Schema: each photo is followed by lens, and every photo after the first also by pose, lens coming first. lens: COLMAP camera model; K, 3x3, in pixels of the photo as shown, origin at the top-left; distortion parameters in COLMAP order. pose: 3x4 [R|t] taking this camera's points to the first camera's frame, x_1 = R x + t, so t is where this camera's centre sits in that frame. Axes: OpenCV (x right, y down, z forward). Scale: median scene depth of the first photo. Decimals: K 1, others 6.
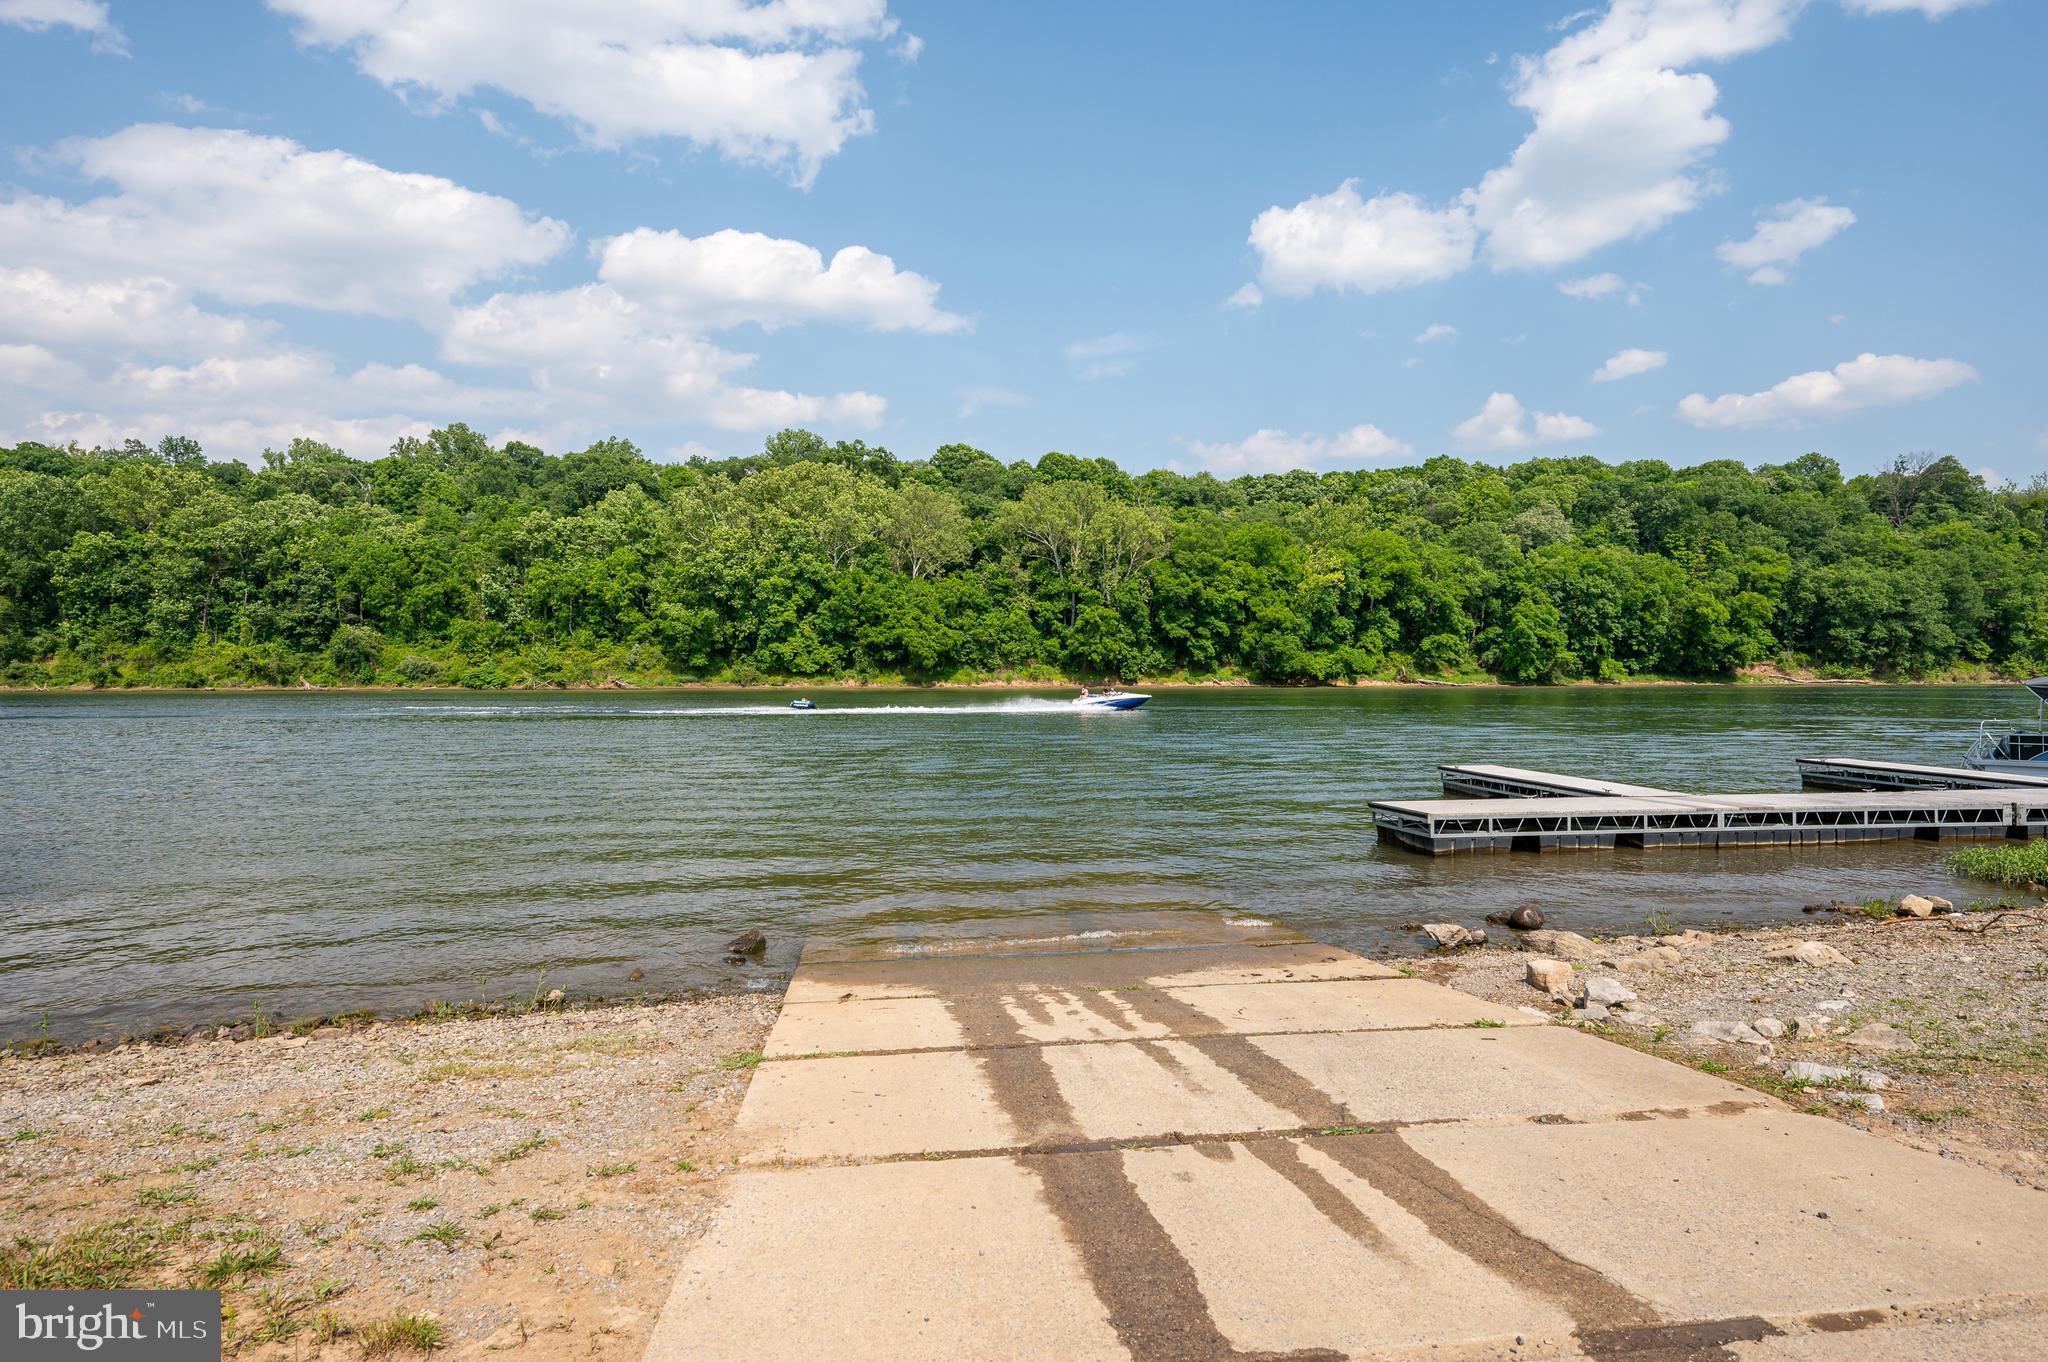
lens RADIAL K [[1096.1, 0, 1033.6], [0, 1096.1, 665.4], [0, 0, 1]] dist [-0.000888, -0.000432]
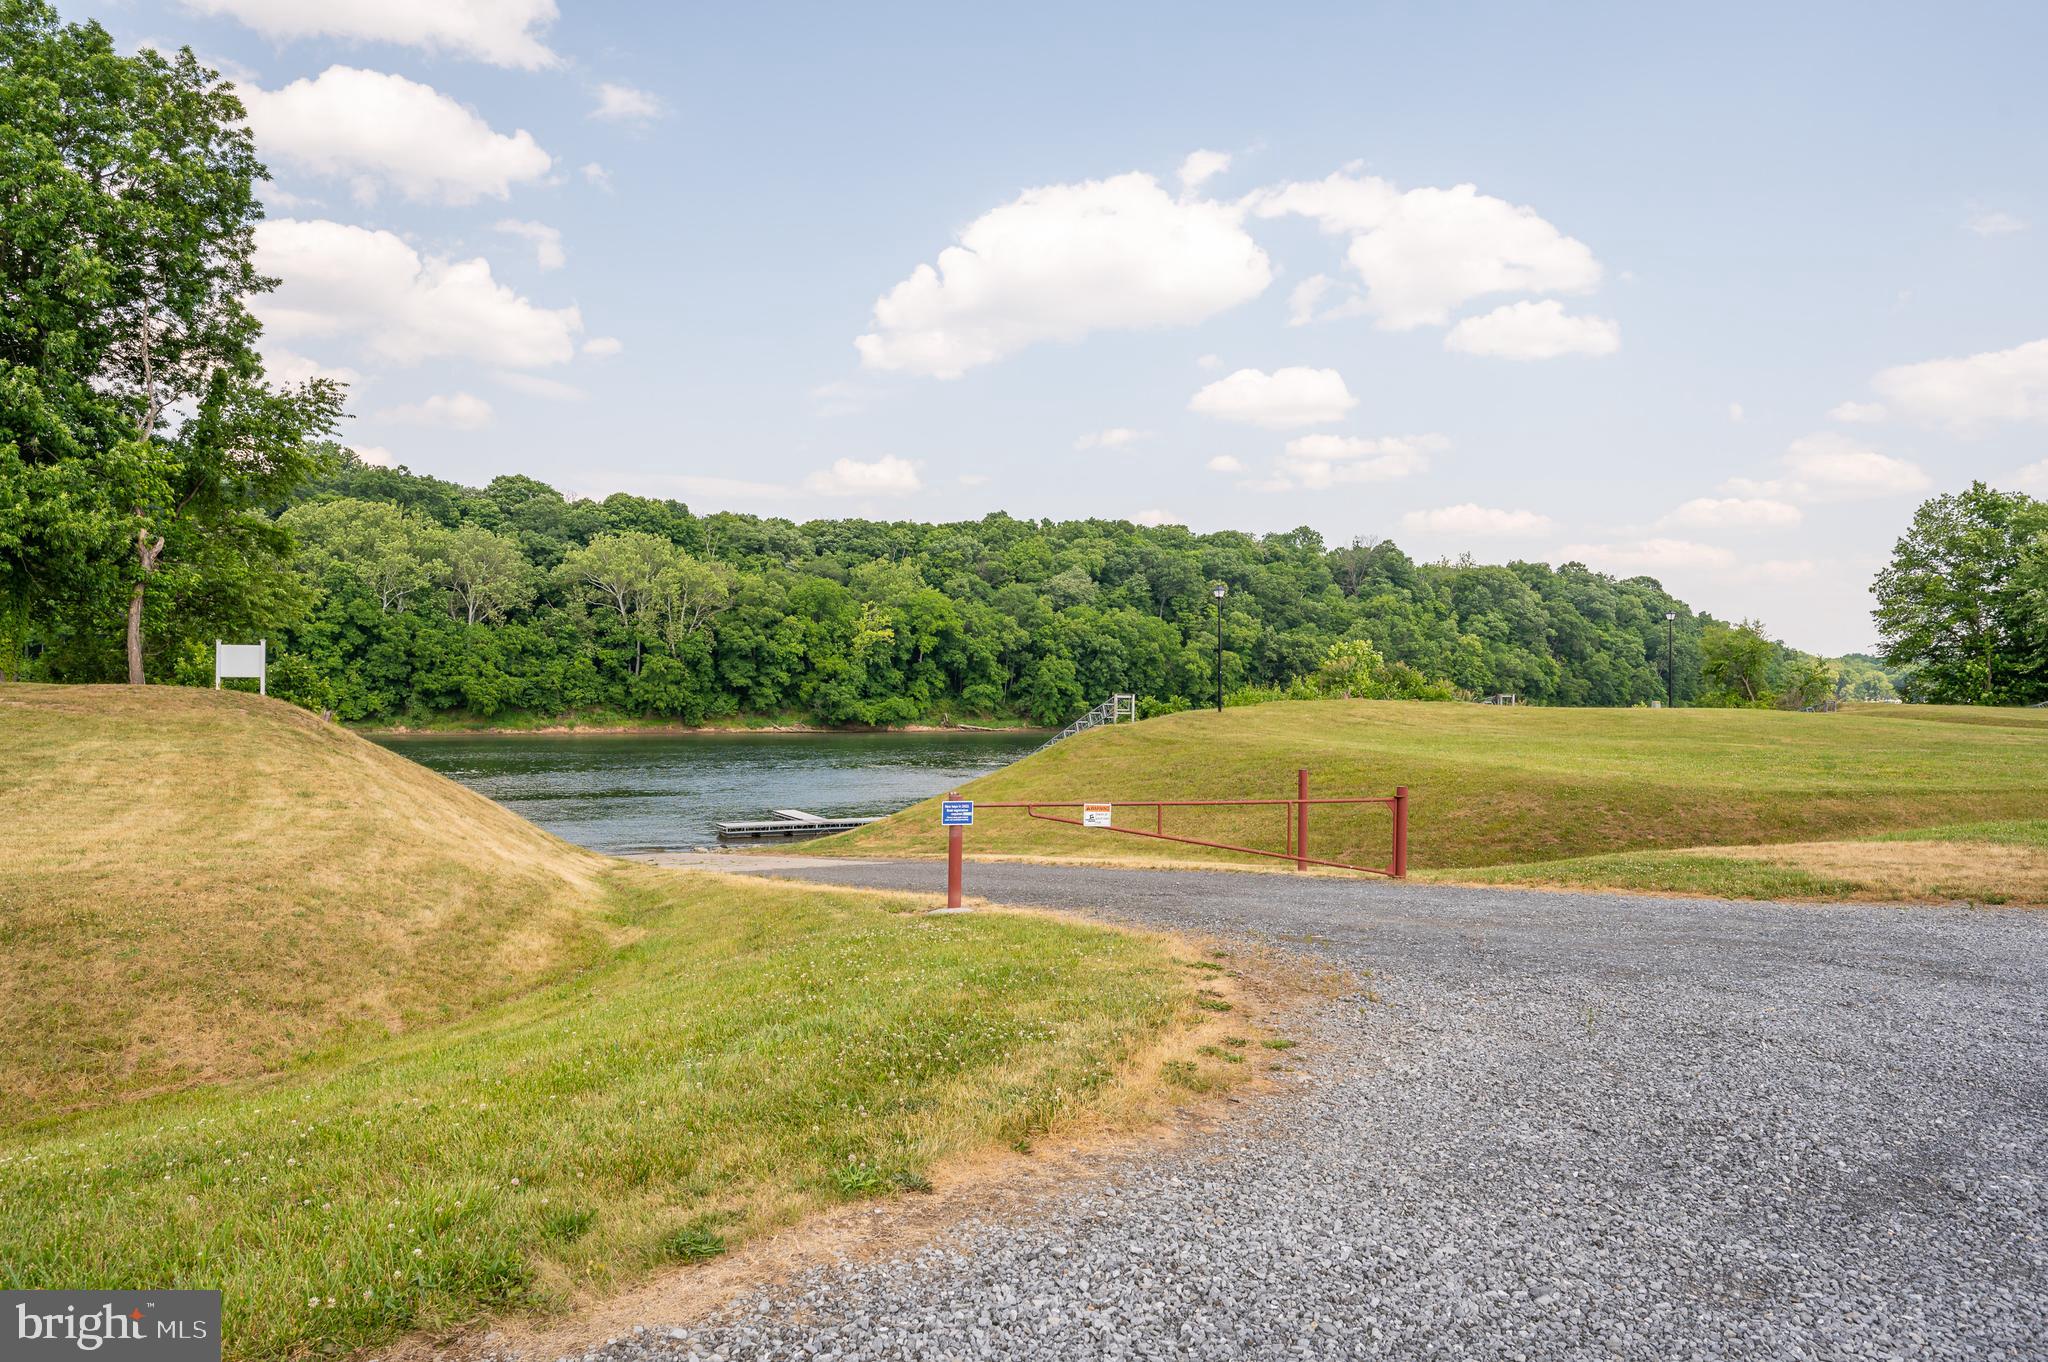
lens RADIAL K [[1244.9, 0, 1037.0], [0, 1244.9, 673.0], [0, 0, 1]] dist [-0.004080, -0.001168]
pose [[0.940857, 0.015237, 0.338462, -0.007760], [-0.012049, 0.999861, -0.011517, -0.026692], [-0.338591, 0.006758, 0.940909, -0.232071]]
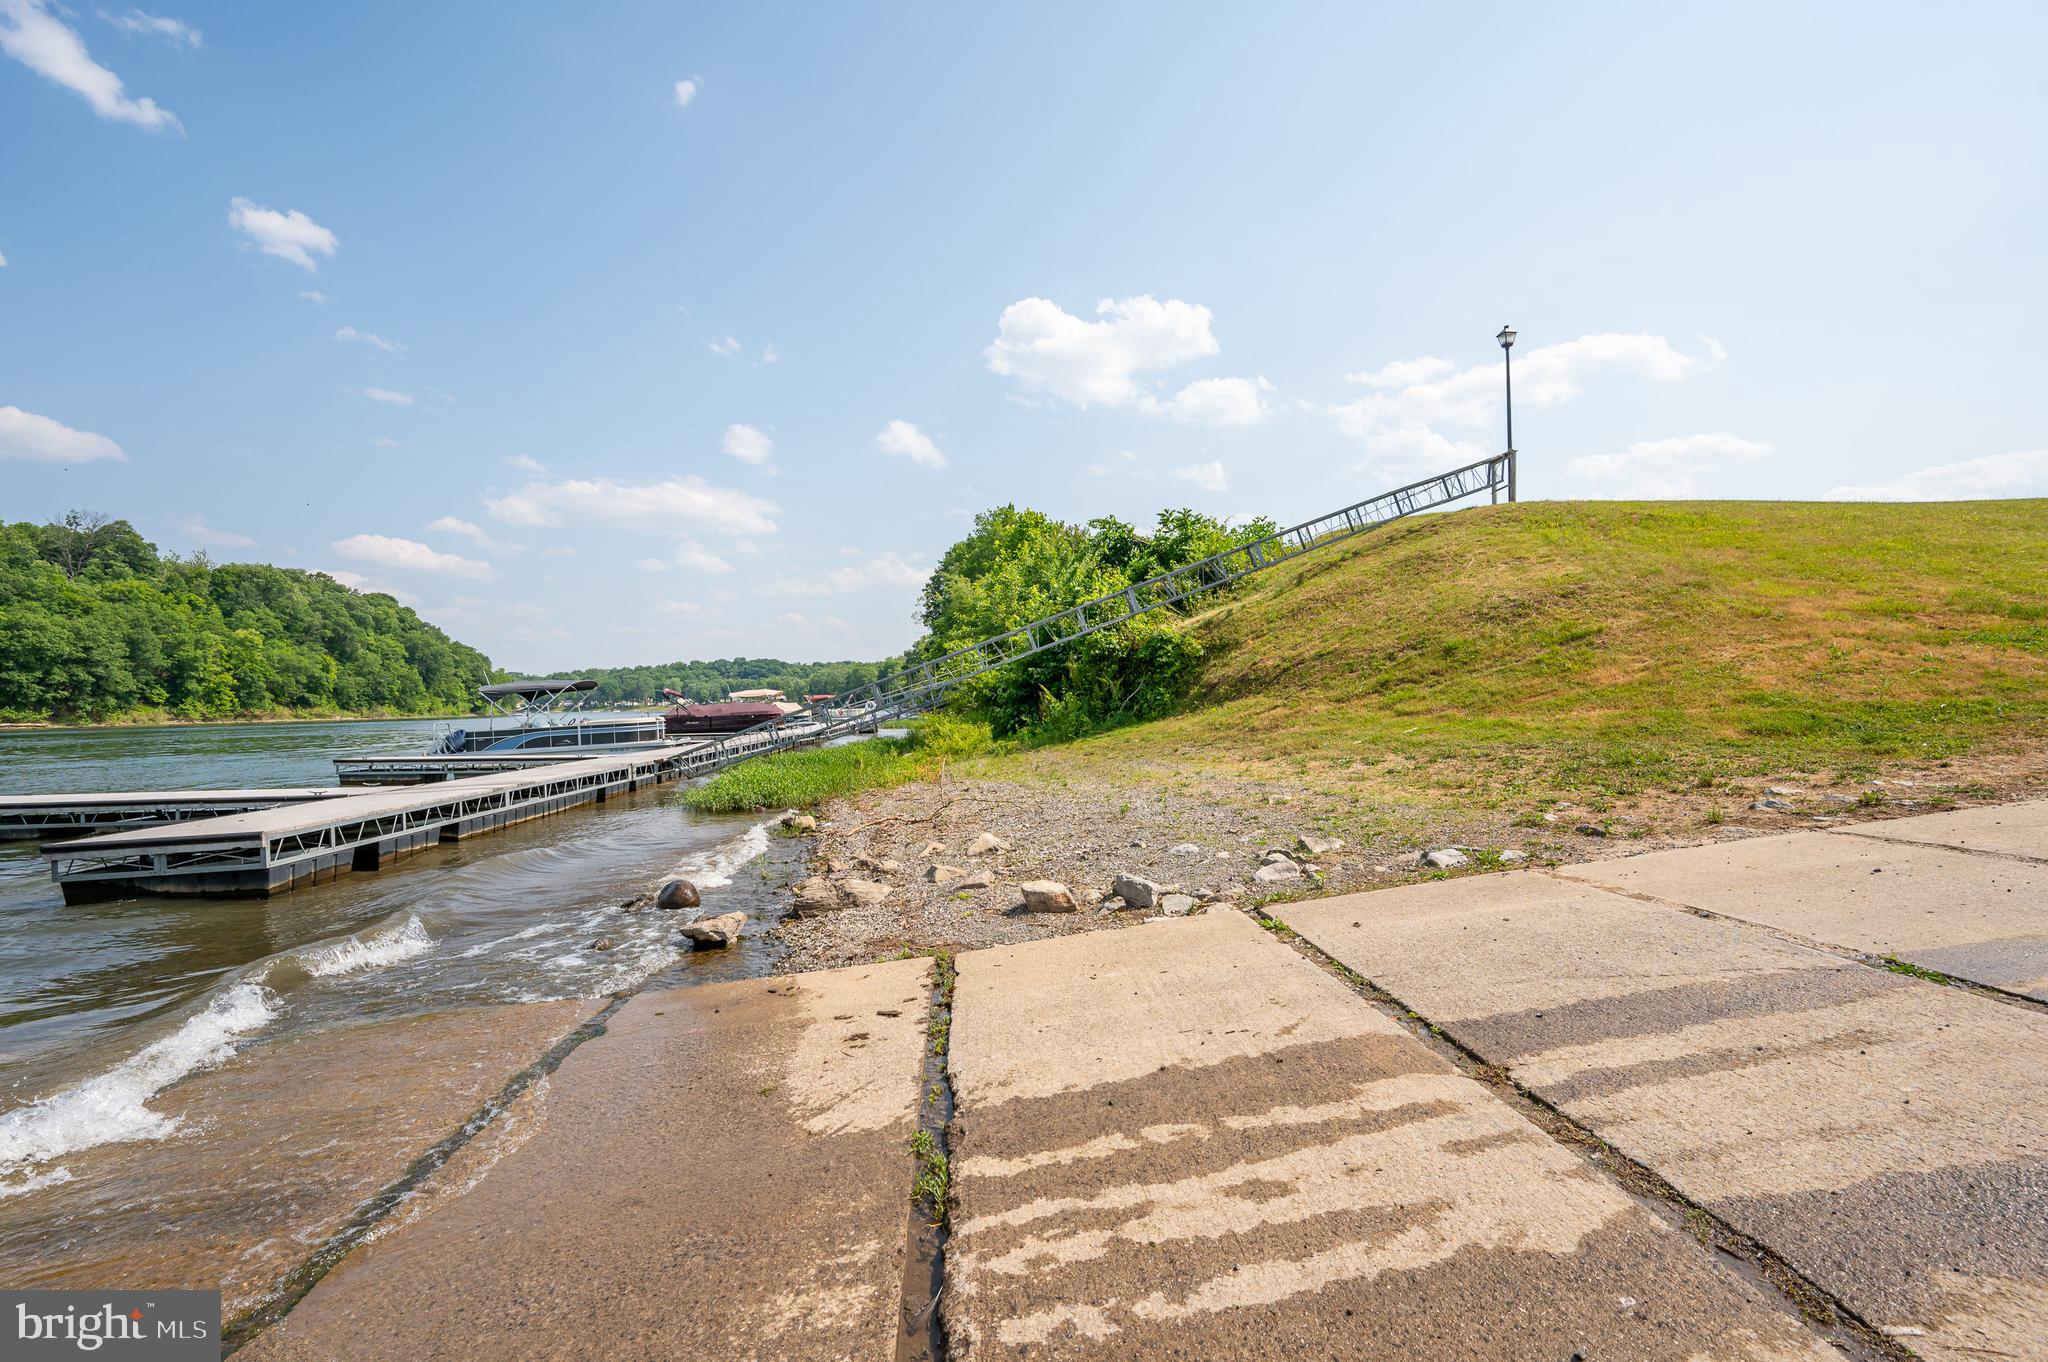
lens RADIAL K [[893.0, 0, 1028.4], [0, 893.0, 682.1], [0, 0, 1]] dist [0.003522, 0.000812]
pose [[0.061686, 0.020359, 0.997888, -0.012456], [0.013638, 0.999681, -0.021239, 0.005478], [-0.998002, 0.014919, 0.061389, 0.044069]]
